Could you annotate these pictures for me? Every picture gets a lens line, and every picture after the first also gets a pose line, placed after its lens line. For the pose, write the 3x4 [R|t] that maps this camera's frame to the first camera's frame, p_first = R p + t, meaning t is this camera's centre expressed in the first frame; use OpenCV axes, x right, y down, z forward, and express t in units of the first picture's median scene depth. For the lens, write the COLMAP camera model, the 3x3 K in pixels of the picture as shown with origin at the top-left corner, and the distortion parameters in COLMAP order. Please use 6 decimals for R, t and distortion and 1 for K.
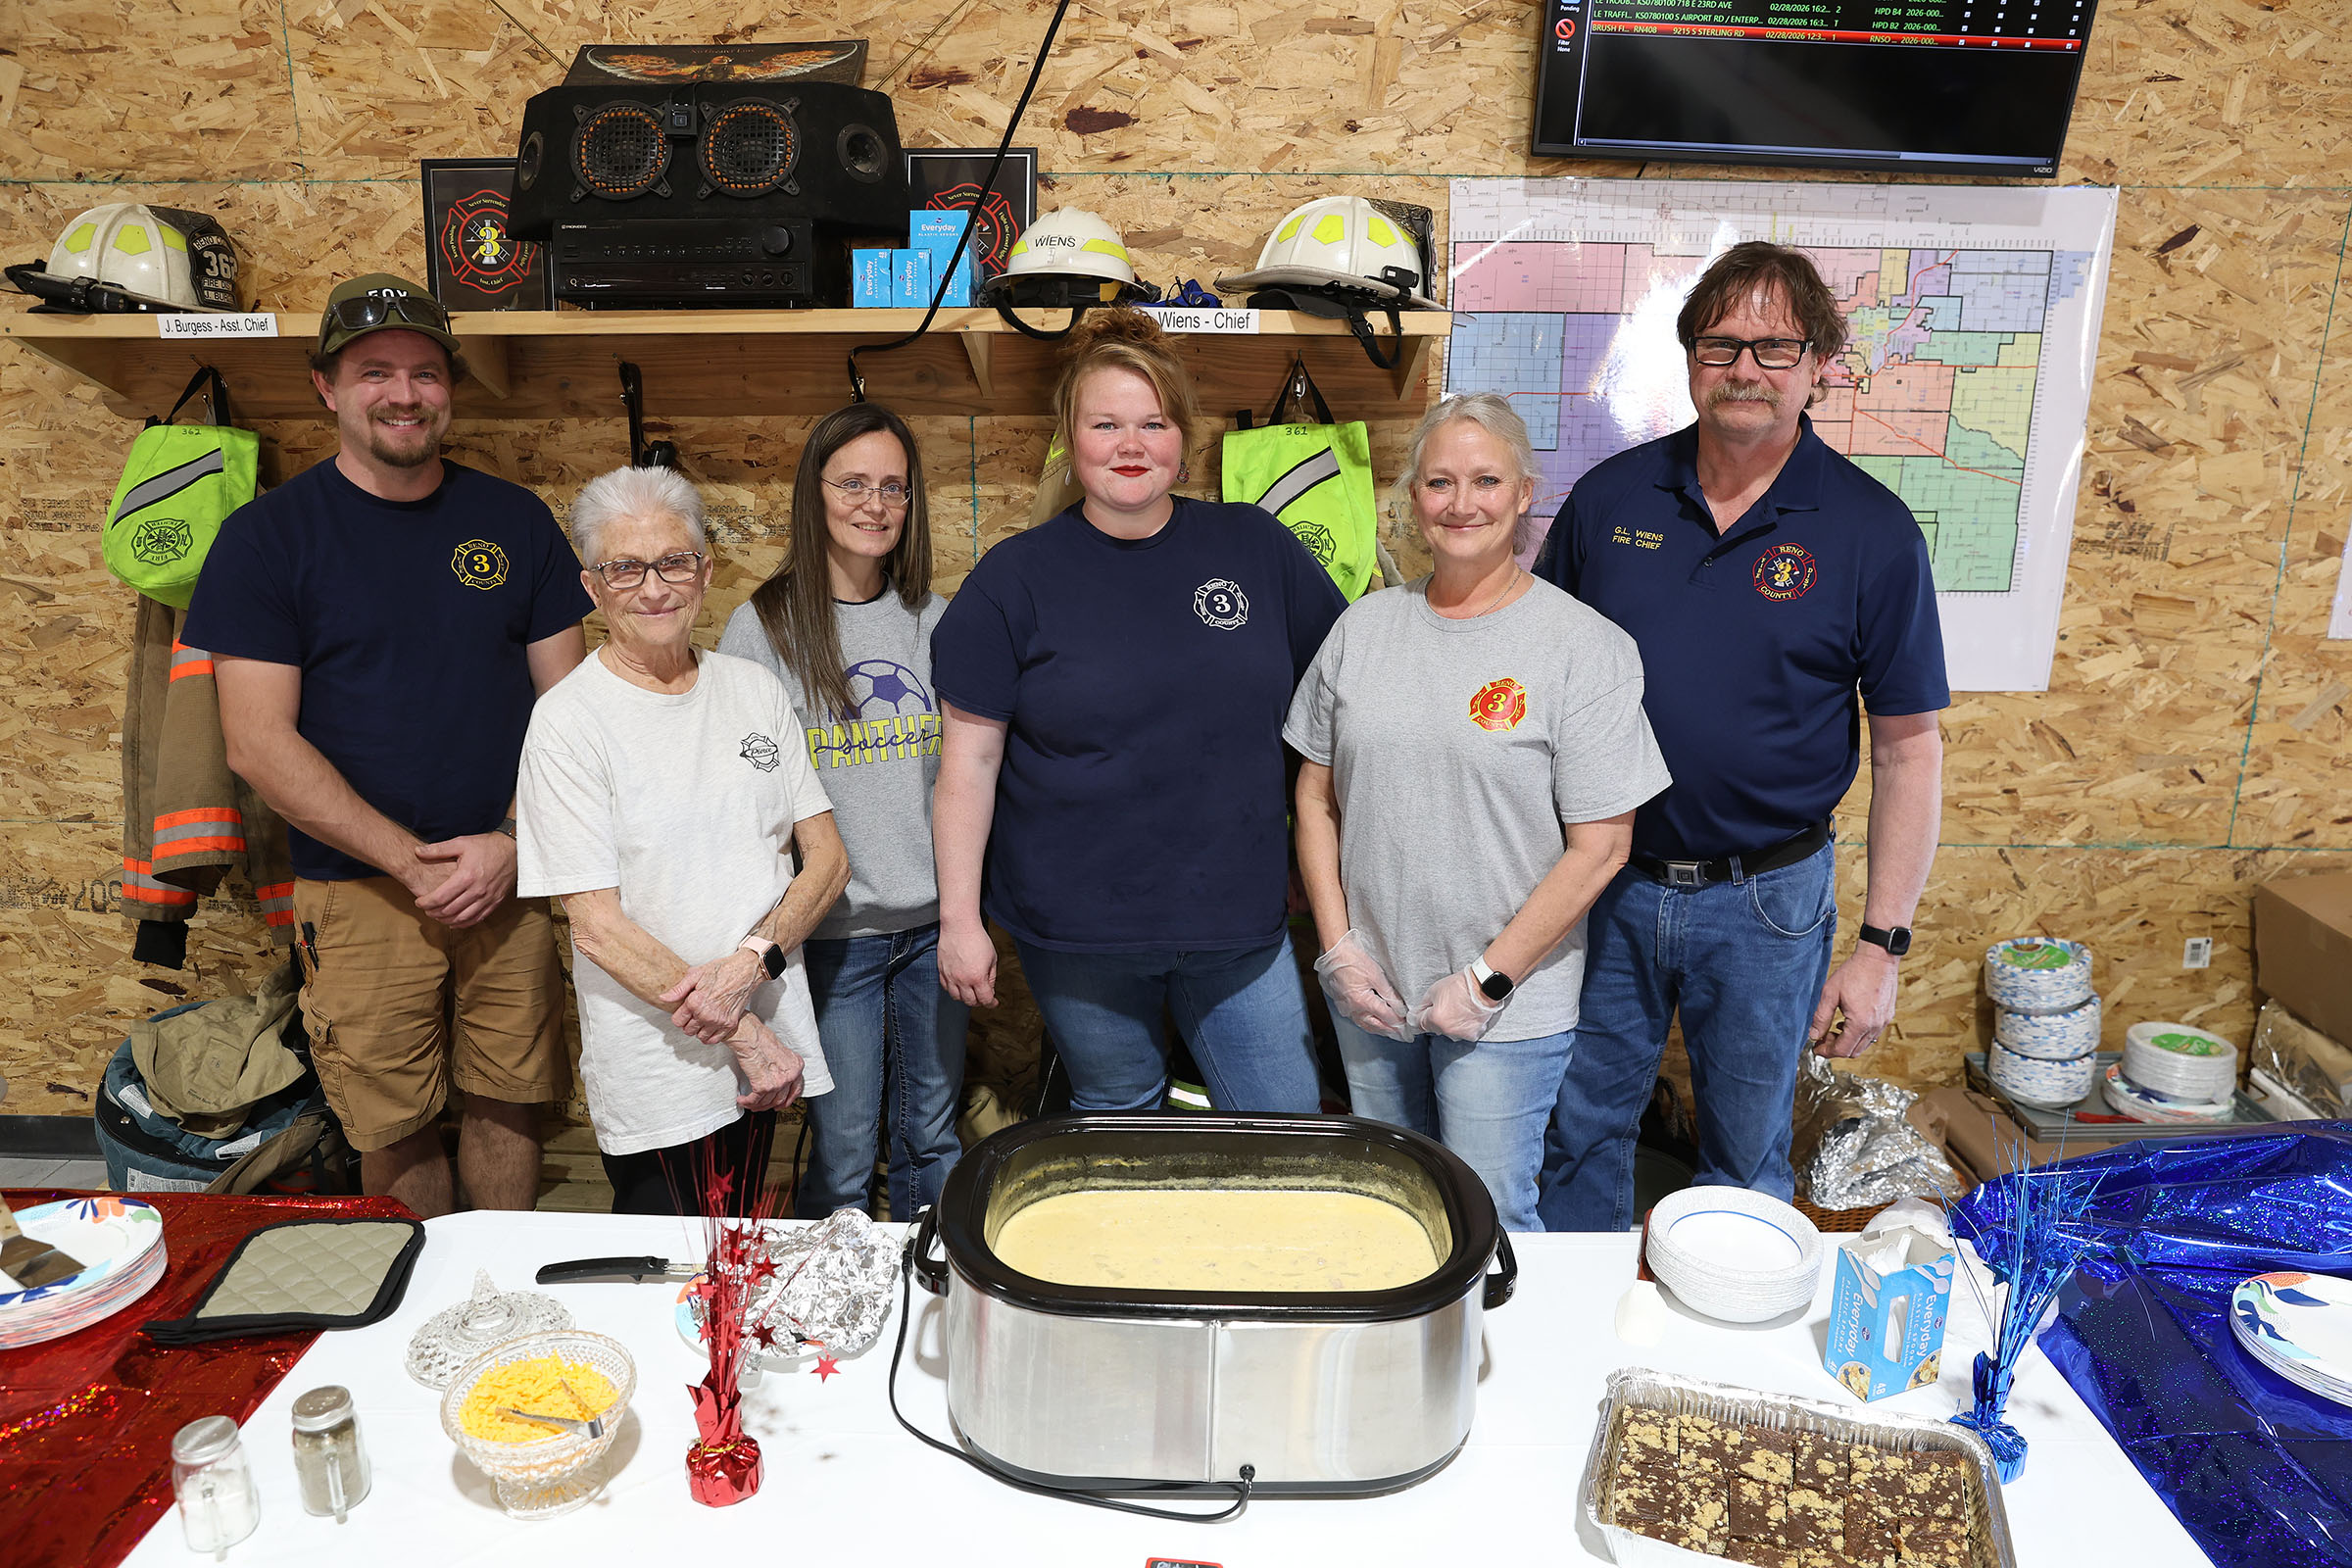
lens RADIAL K [[1594.2, 0, 1176.0], [0, 1594.2, 784.0], [0, 0, 1]] dist [-0.097598, 0.084532]
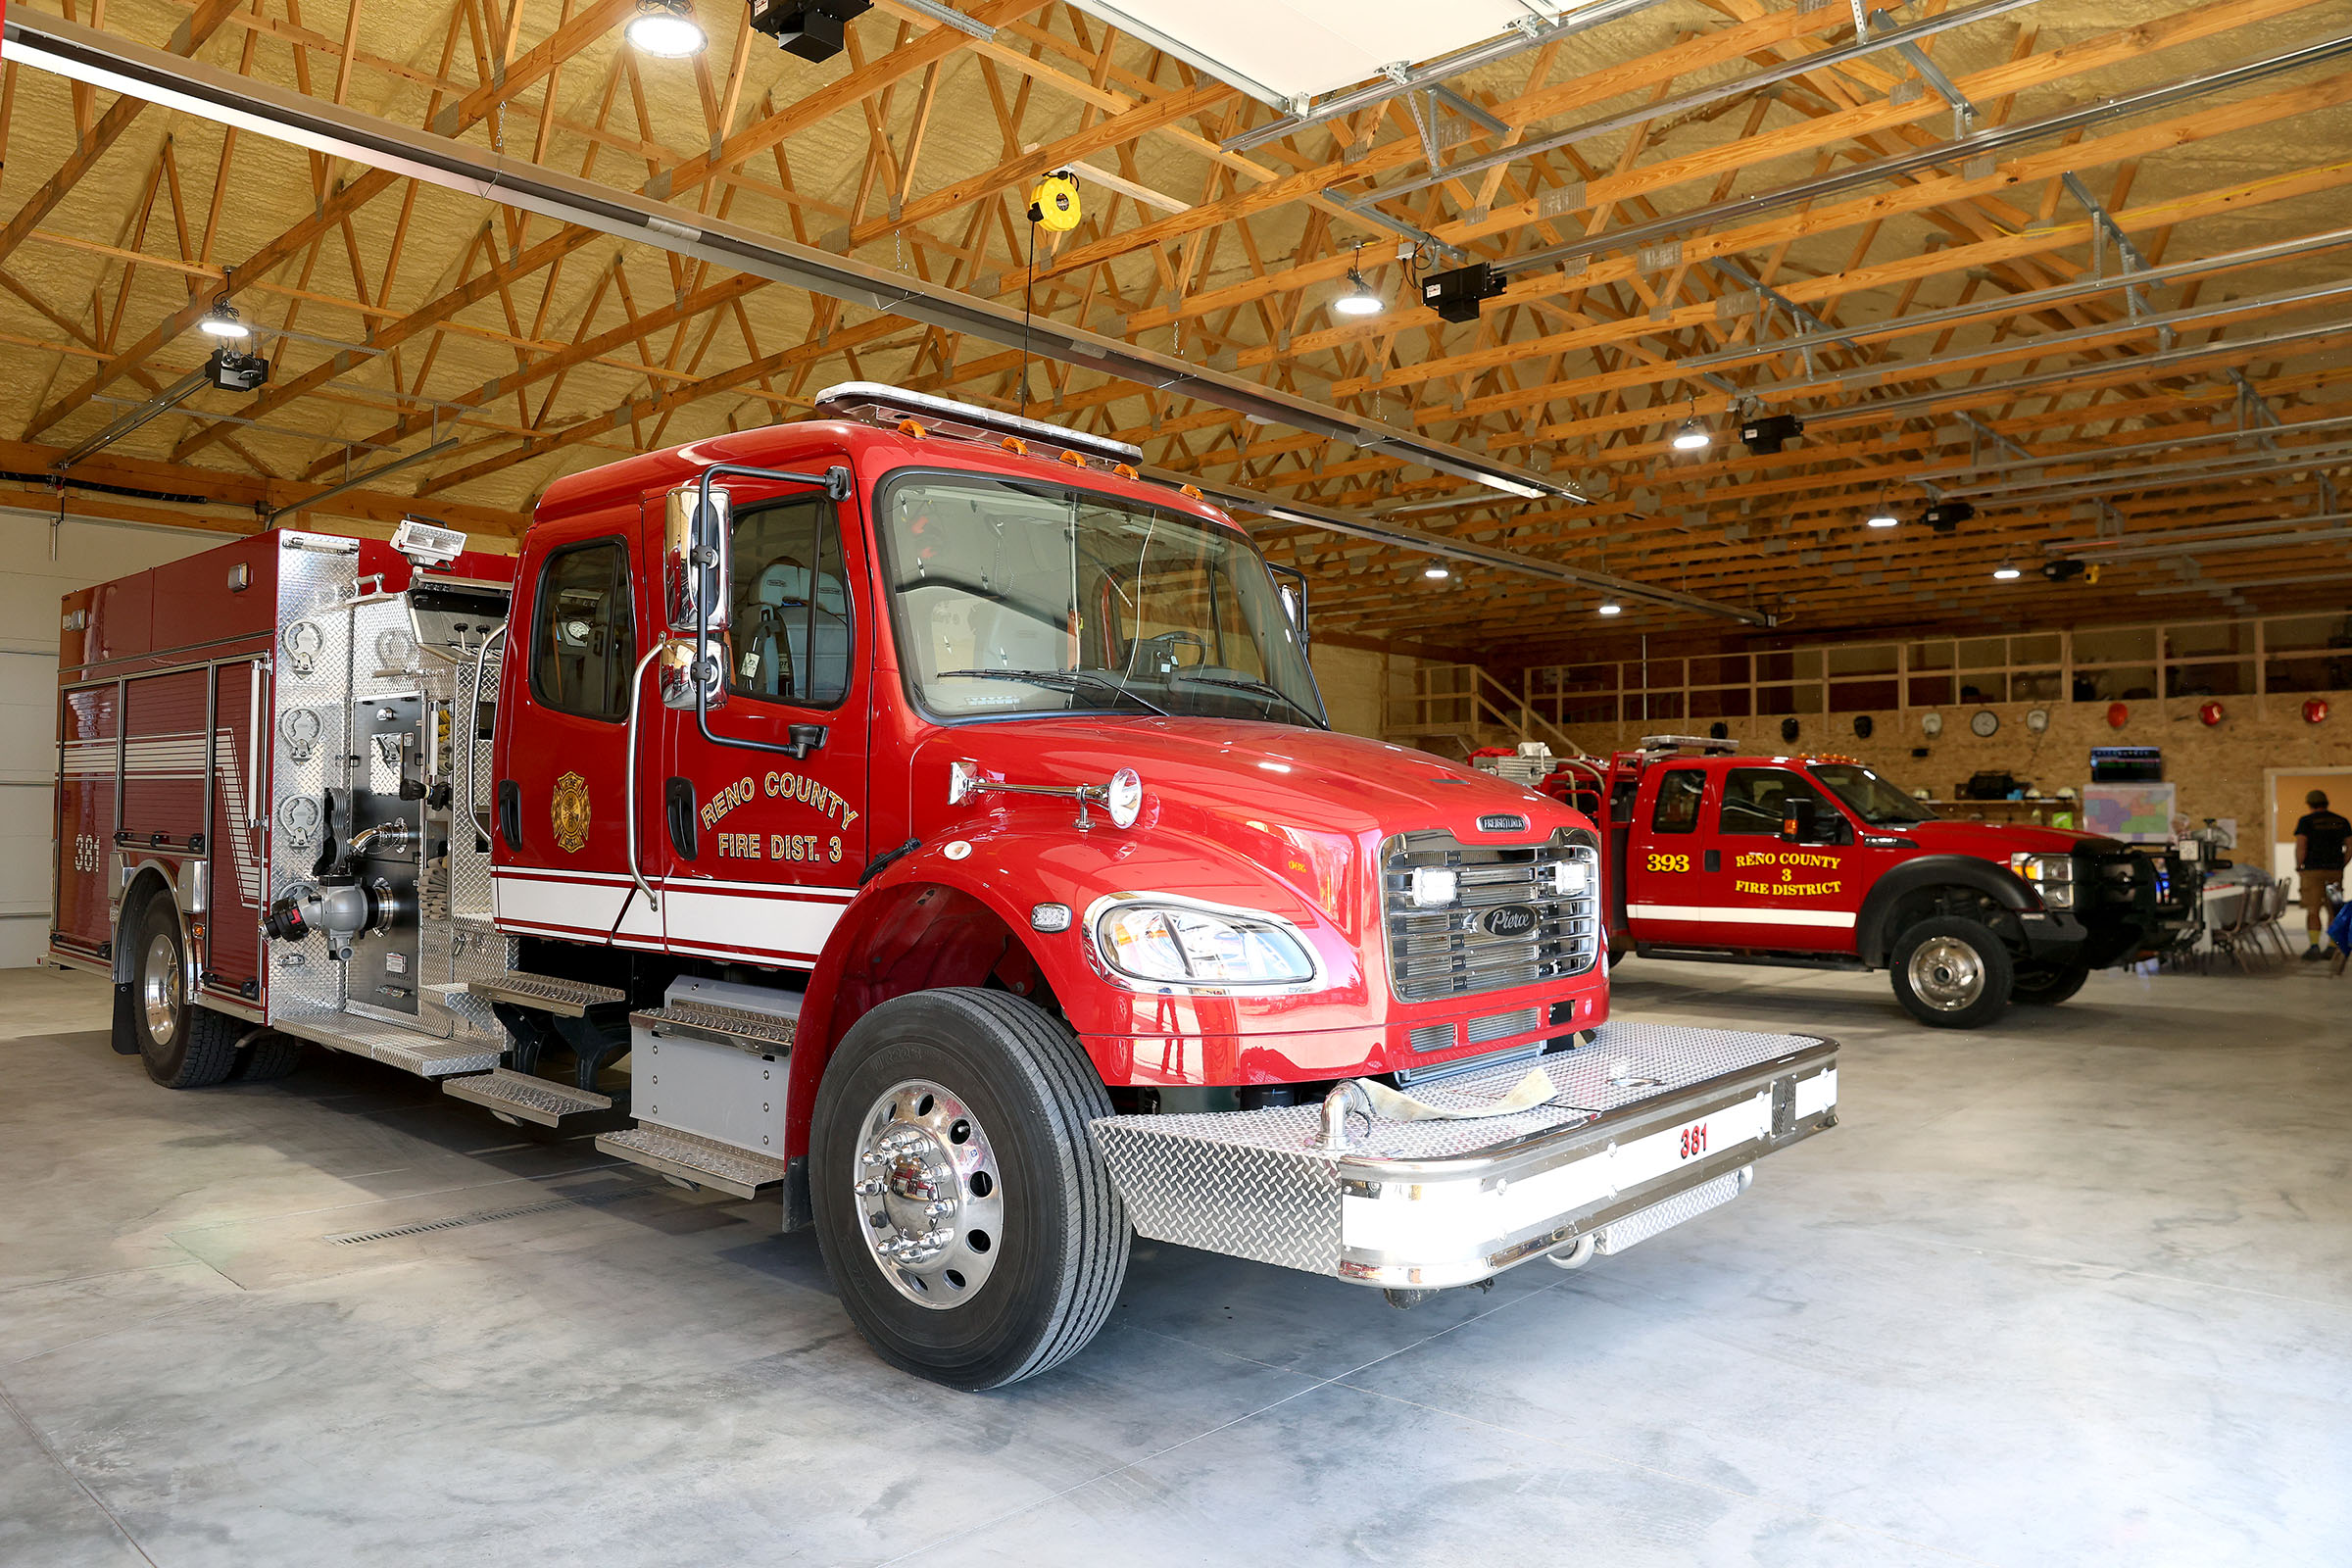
lens RADIAL K [[1594.2, 0, 1176.0], [0, 1594.2, 784.0], [0, 0, 1]] dist [-0.097598, 0.084532]
pose [[0.650083, -0.017274, -0.759667, 3.292366], [-0.254235, 0.937179, -0.238872, 2.776673], [0.716070, 0.348420, 0.604853, -7.364004]]
